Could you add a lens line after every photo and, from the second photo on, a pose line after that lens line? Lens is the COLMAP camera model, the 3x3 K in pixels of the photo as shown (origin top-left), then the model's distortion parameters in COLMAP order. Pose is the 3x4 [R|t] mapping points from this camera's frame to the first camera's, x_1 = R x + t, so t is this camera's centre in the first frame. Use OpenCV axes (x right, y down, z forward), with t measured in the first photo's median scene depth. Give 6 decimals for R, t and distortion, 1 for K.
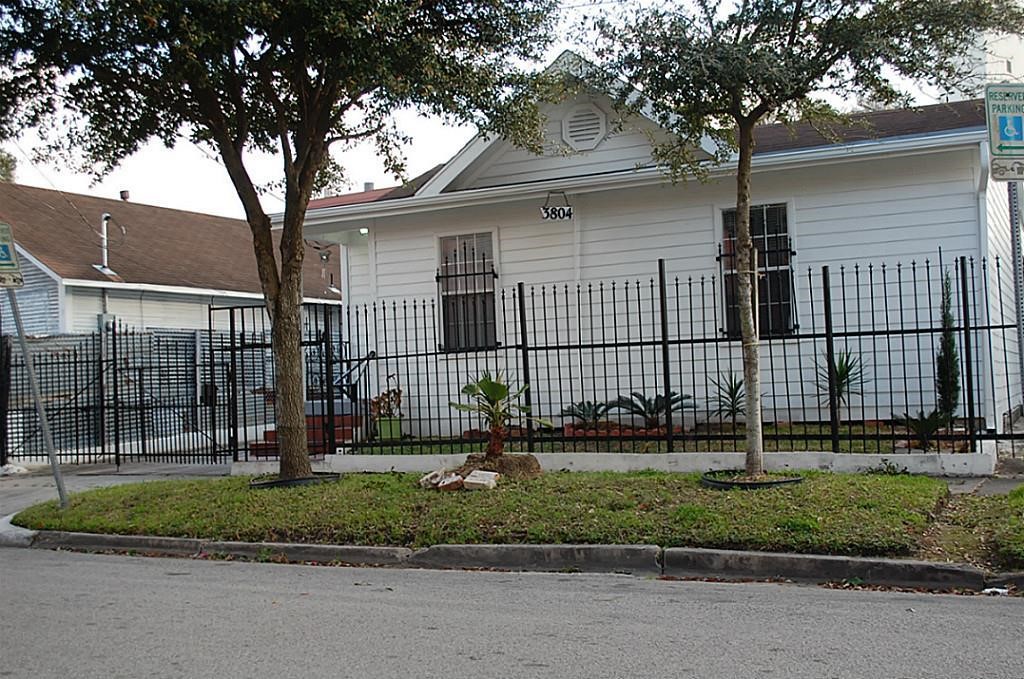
lens RADIAL K [[1139.9, 0, 513.0], [0, 1139.9, 336.2], [0, 0, 1]] dist [-0.035052, 0.000000]
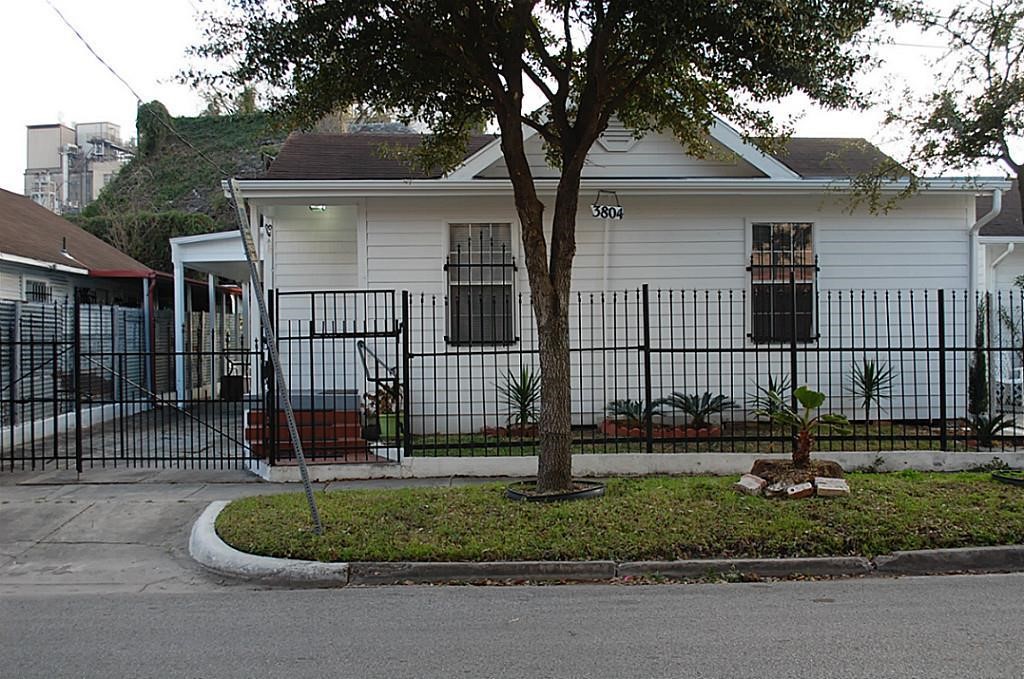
lens RADIAL K [[1139.9, 0, 514.4], [0, 1139.9, 338.8], [0, 0, 1]] dist [-0.035052, 0.000000]
pose [[0.877708, 0.032587, 0.478087, -0.541674], [-0.043380, 0.998992, 0.011548, -0.005038], [-0.477228, -0.030875, 0.878237, 0.163423]]
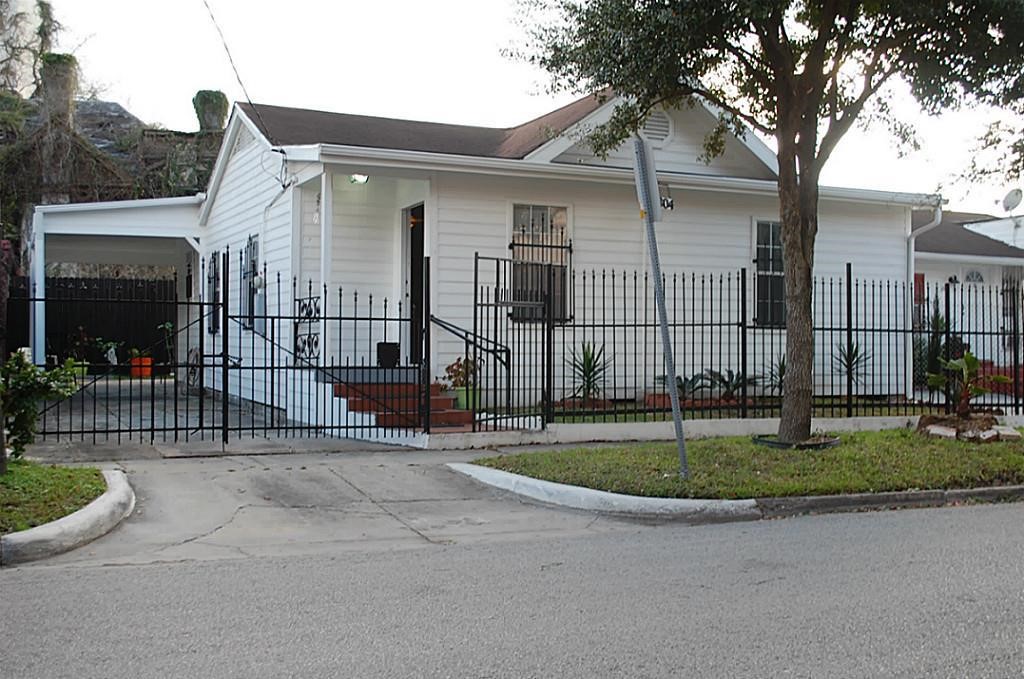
lens RADIAL K [[1139.9, 0, 513.2], [0, 1139.9, 340.0], [0, 0, 1]] dist [-0.035052, 0.000000]
pose [[0.633922, 0.052074, 0.771642, -0.946663], [-0.060957, 0.997991, -0.017271, 0.054515], [-0.770991, -0.036089, 0.635823, 0.433859]]
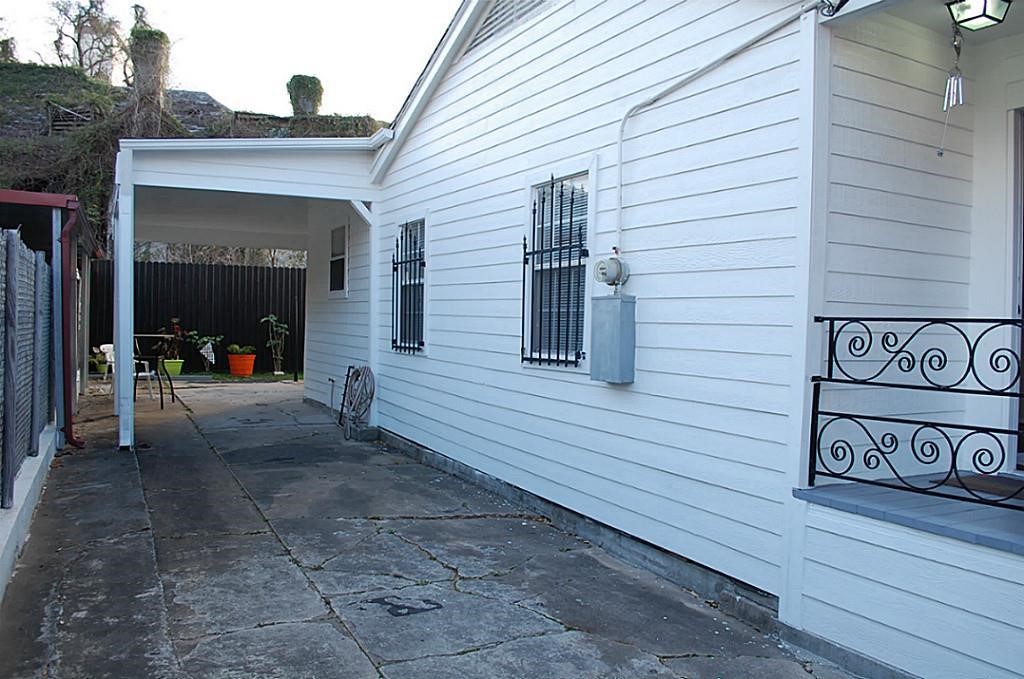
lens RADIAL K [[810.0, 0, 529.0], [0, 810.0, 345.0], [0, 0, 1]] dist [-0.075065, -0.000227]
pose [[0.575965, 0.033819, 0.816775, -0.514333], [-0.076059, 0.997027, 0.012352, 0.021935], [-0.813928, -0.069238, 0.576825, 1.253138]]
